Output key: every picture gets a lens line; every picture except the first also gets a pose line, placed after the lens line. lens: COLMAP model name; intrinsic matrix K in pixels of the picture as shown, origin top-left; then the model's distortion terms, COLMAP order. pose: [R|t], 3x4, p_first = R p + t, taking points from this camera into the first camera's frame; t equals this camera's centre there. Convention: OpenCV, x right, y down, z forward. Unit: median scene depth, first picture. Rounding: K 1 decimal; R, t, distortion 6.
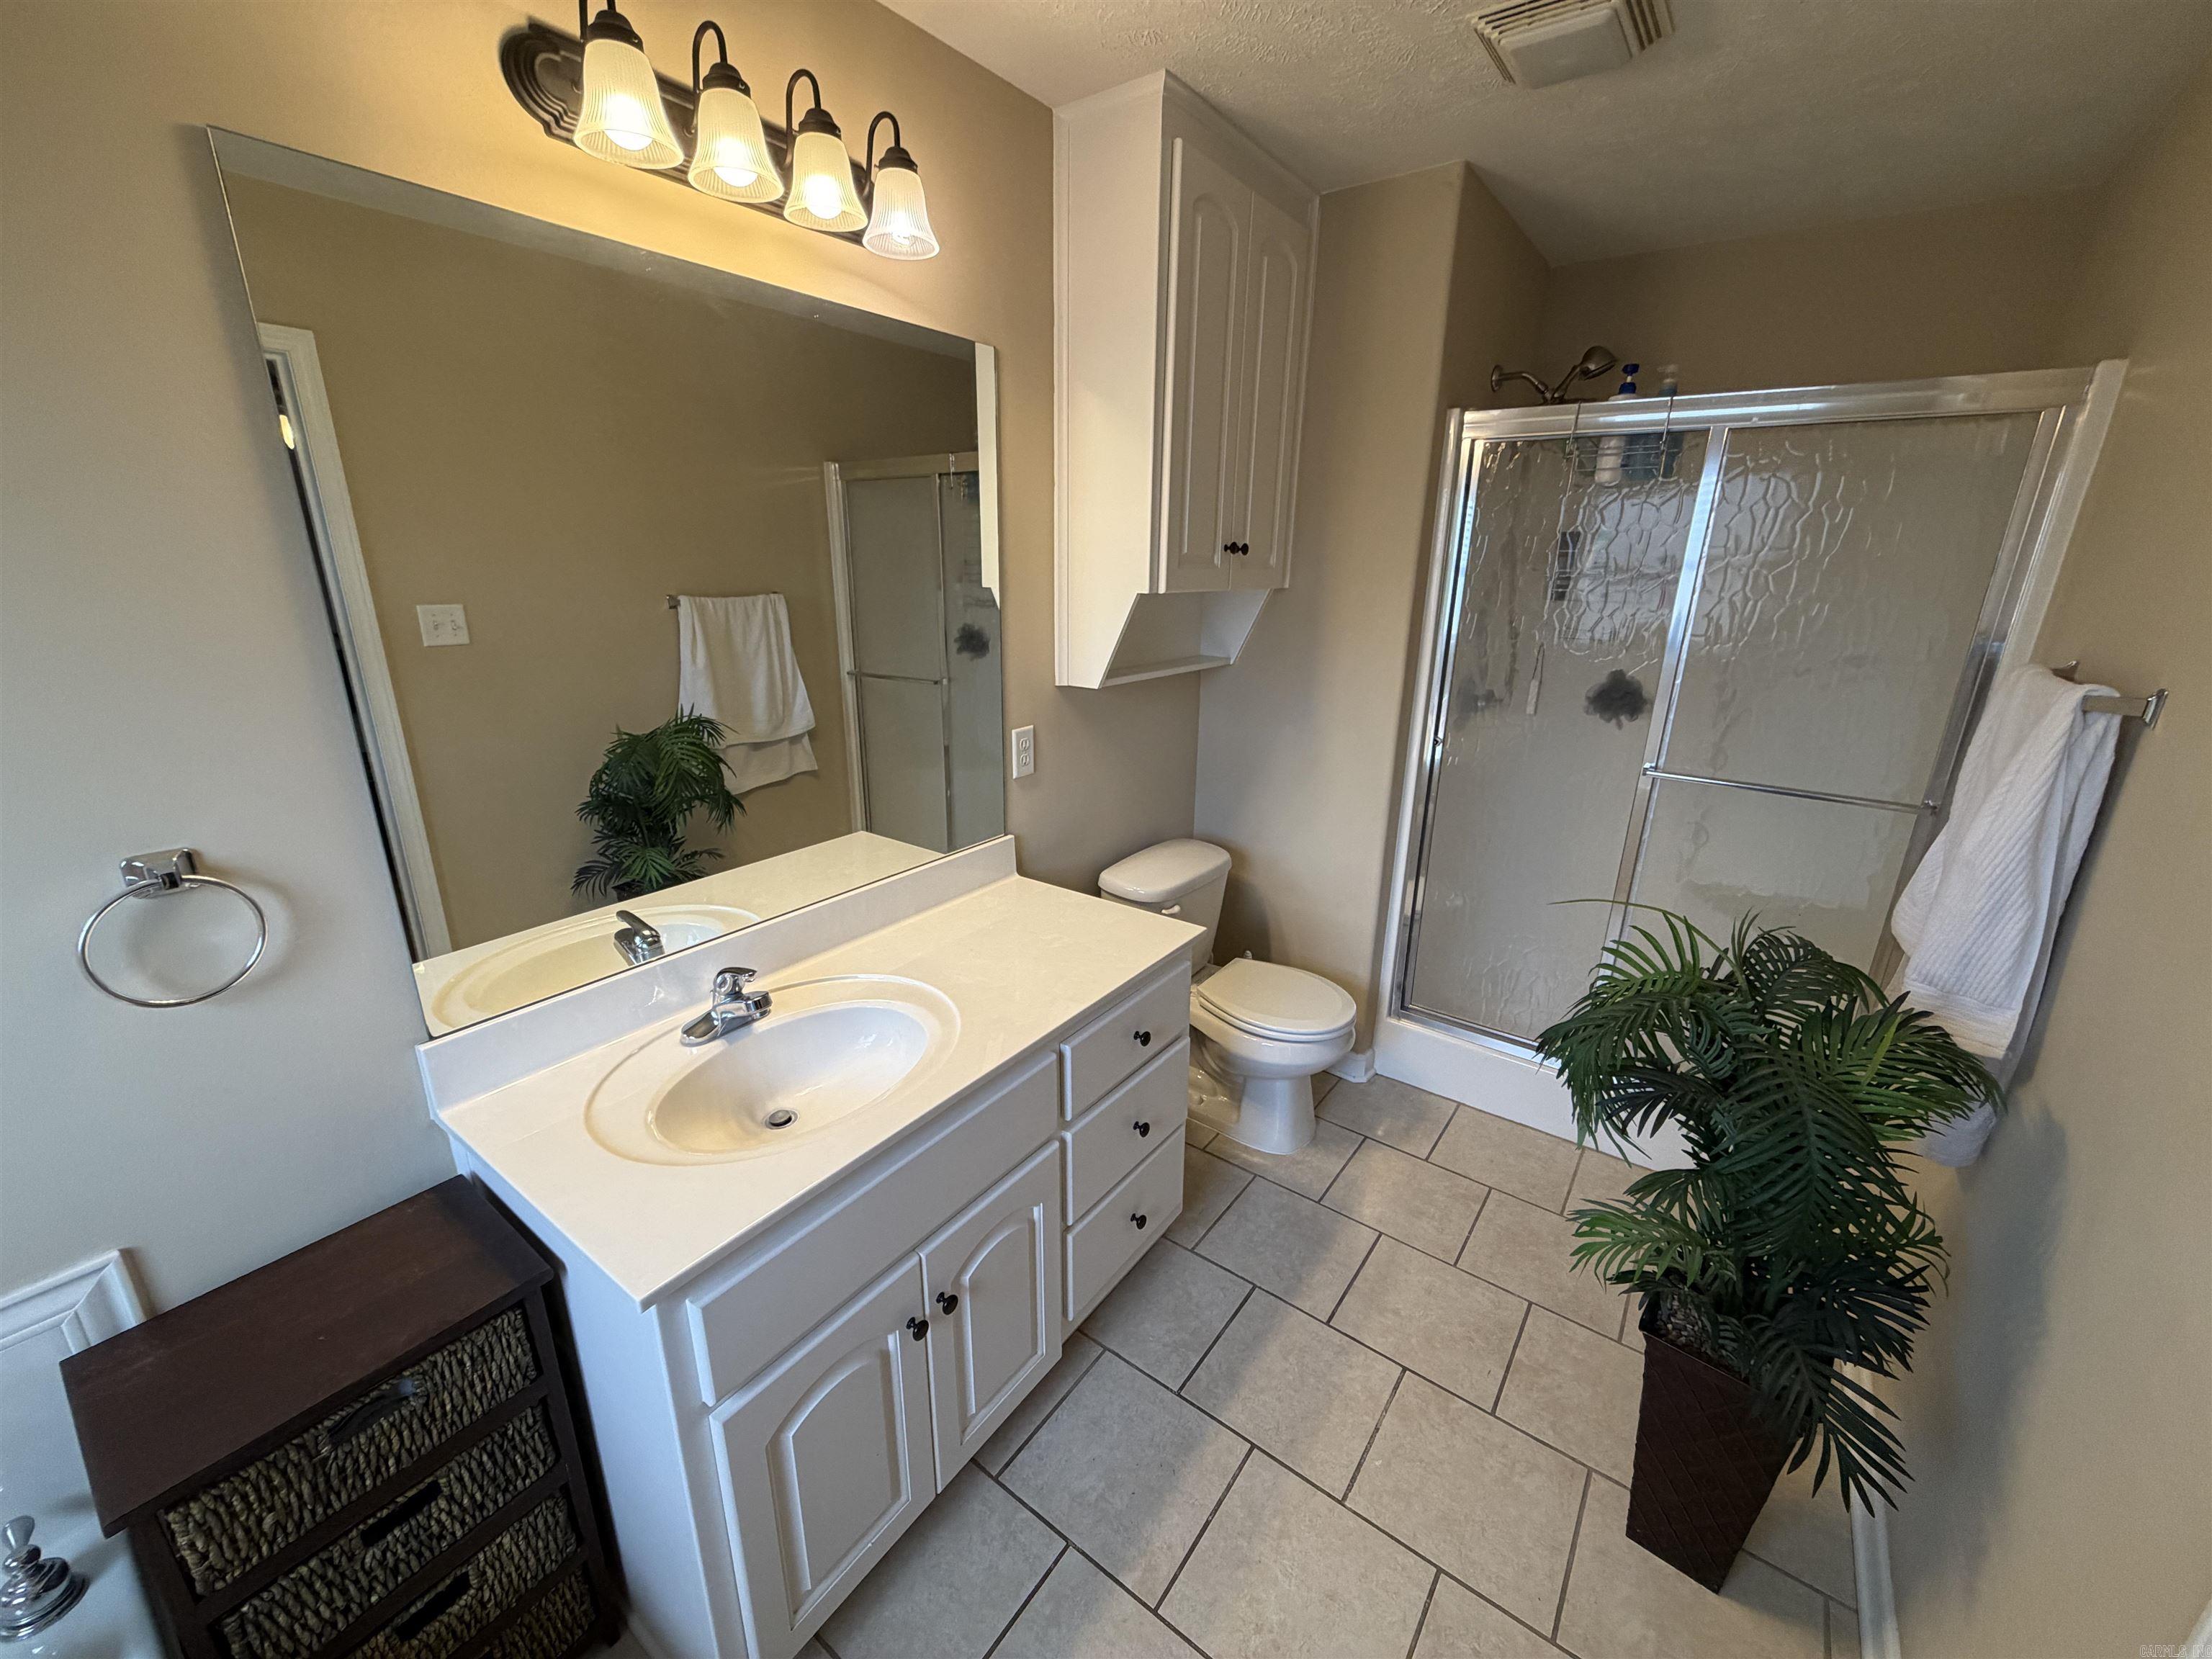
lens RADIAL K [[884.0, 0, 1093.5], [0, 884.0, 833.1], [0, 0, 1]] dist [0.001296, -0.000221]
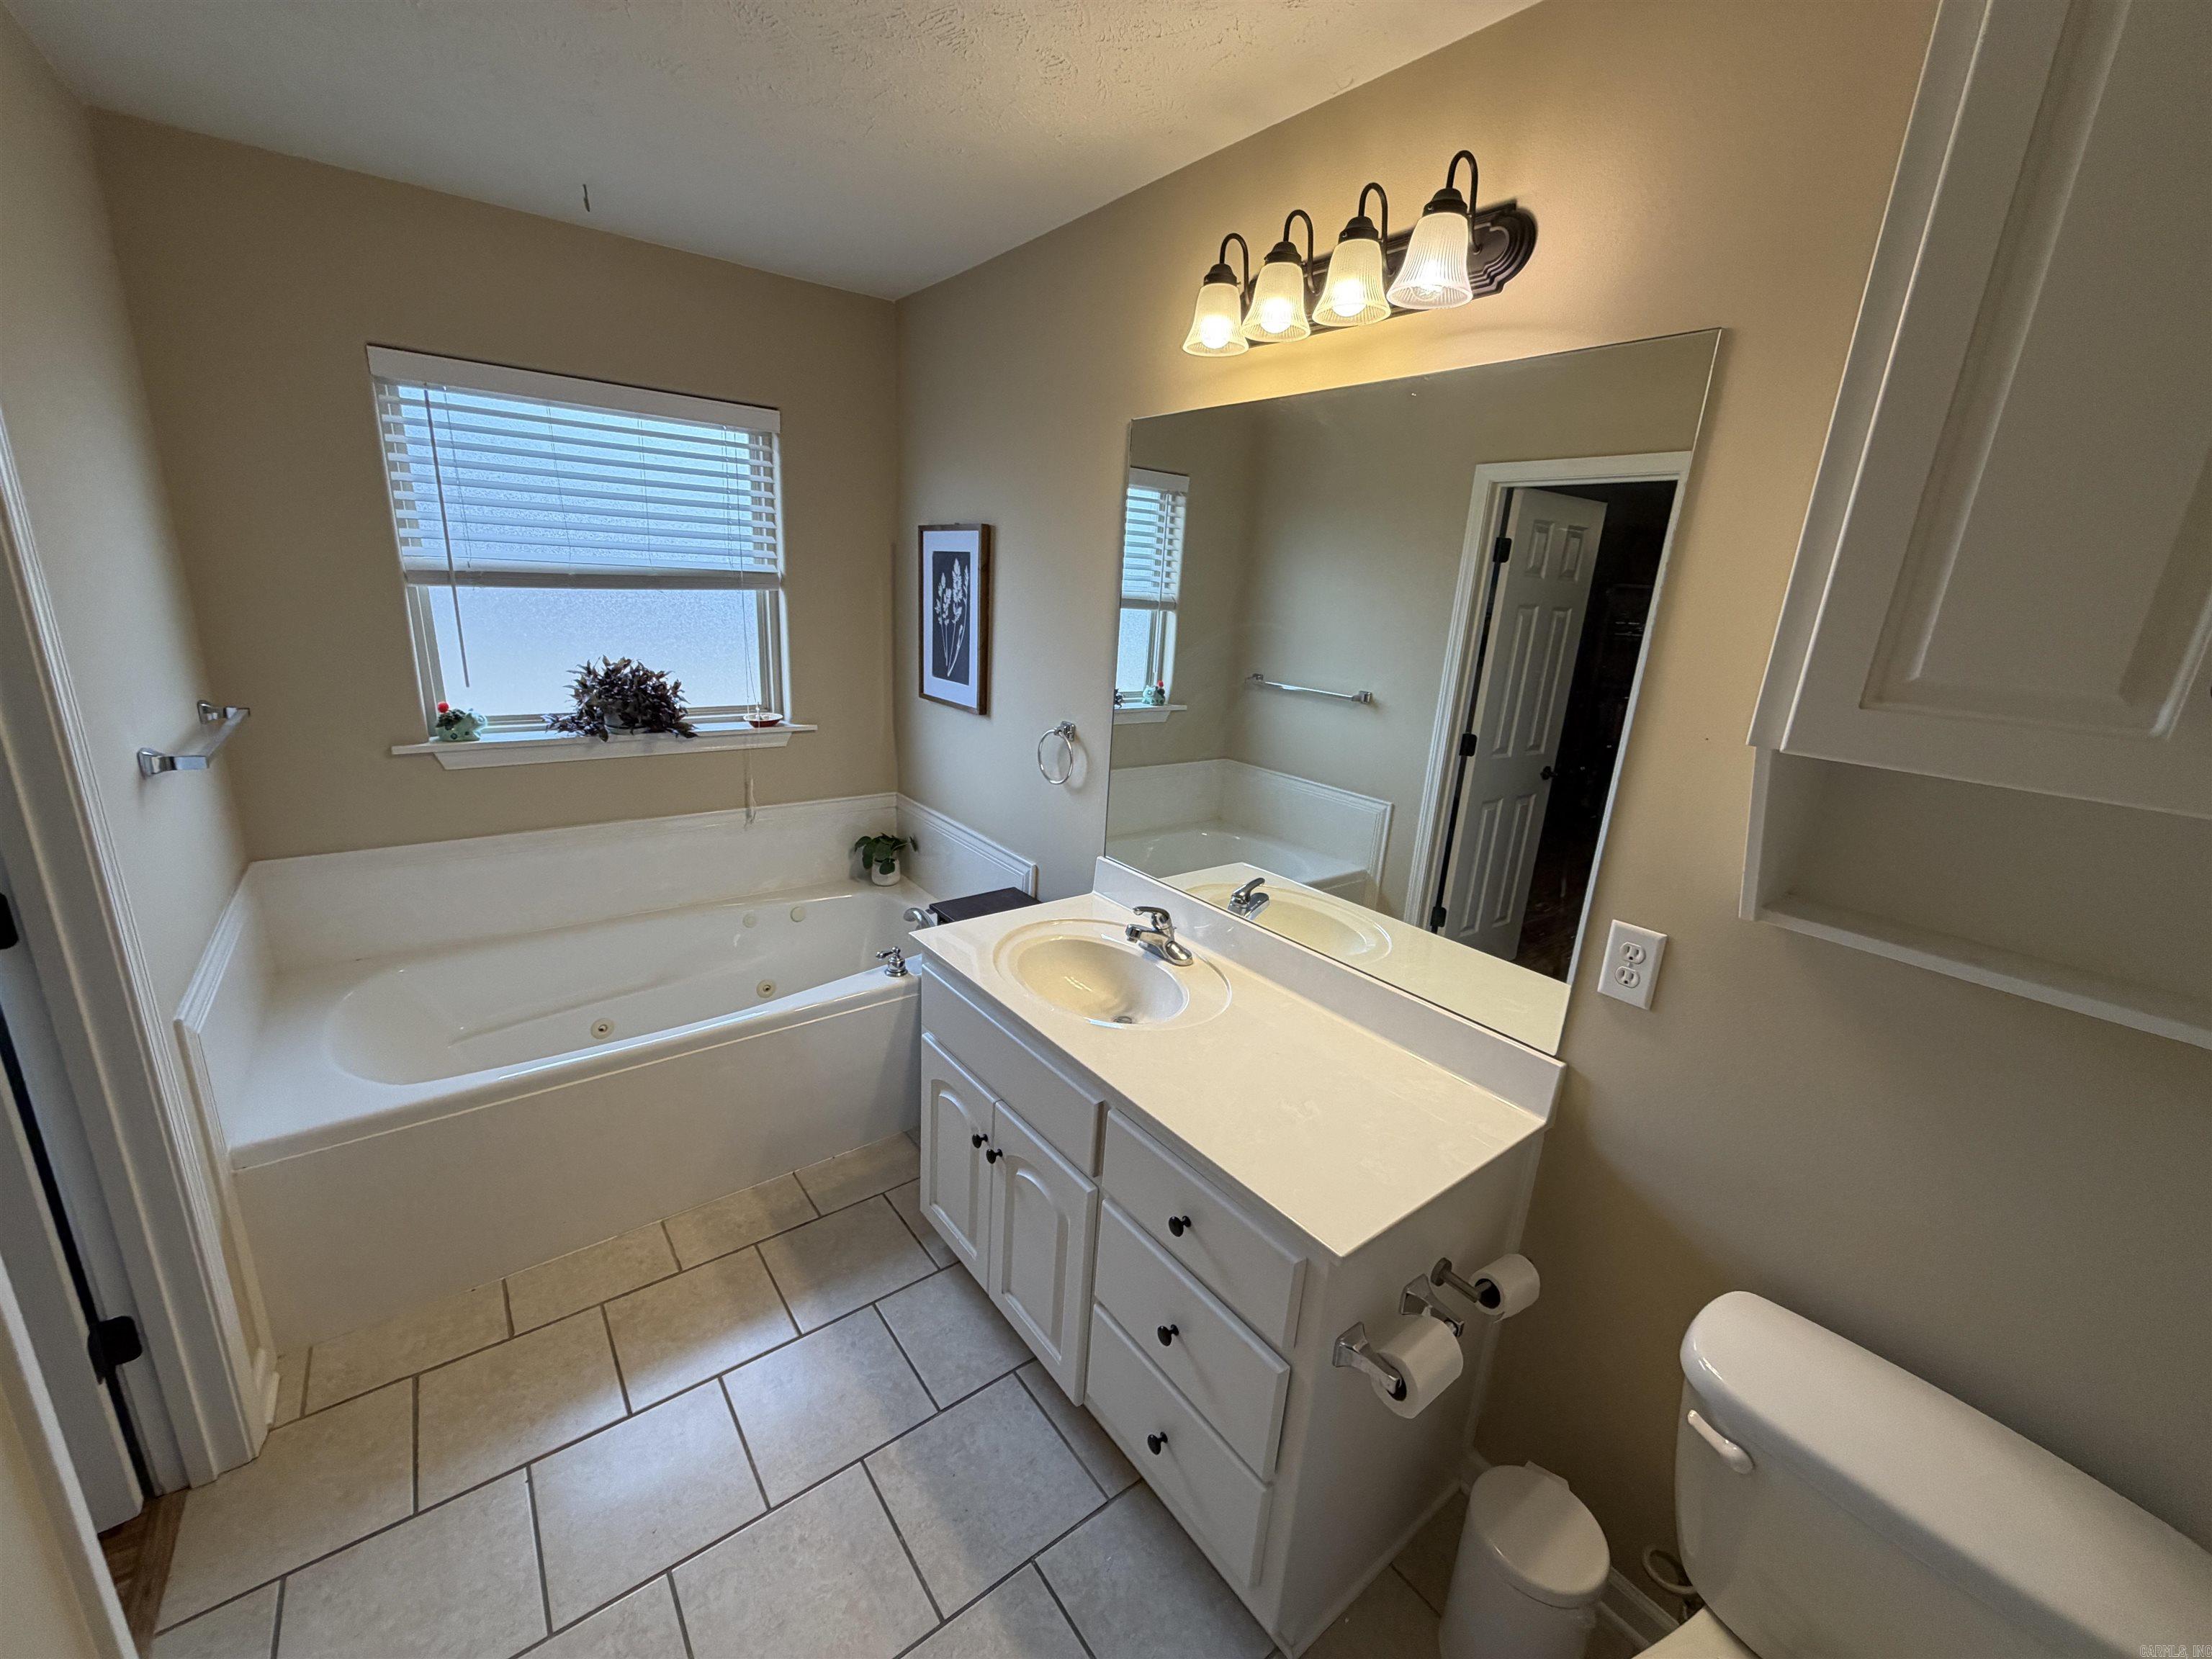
lens RADIAL K [[873.0, 0, 1098.1], [0, 873.0, 831.4], [0, 0, 1]] dist [-0.000513, -0.000364]
pose [[-0.274861, 0.236922, -0.931837, 0.817893], [-0.345938, 0.879892, 0.325755, -0.347573], [0.897094, 0.411896, -0.159887, 1.037610]]
